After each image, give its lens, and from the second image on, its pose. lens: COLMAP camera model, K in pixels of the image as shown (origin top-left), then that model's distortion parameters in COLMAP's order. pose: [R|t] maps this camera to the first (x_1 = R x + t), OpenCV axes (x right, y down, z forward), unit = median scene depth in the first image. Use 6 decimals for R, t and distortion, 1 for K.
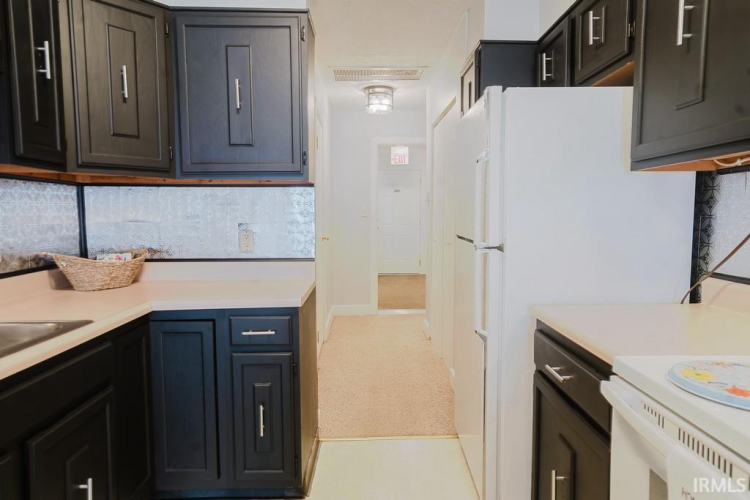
lens RADIAL K [[477.6, 0, 376.2], [0, 477.6, 258.7], [0, 0, 1]] dist [-0.001251, -0.000761]
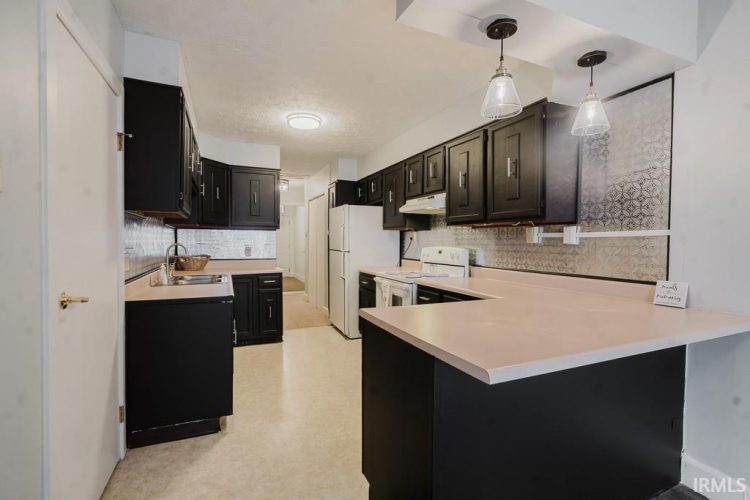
lens RADIAL K [[339.4, 0, 377.8], [0, 339.4, 252.7], [0, 0, 1]] dist [-0.035830, 0.018852]
pose [[0.924414, -0.005154, 0.381356, -0.441728], [0.030018, 0.997790, -0.059281, 0.128265], [-0.380208, 0.066247, 0.922526, -1.232330]]
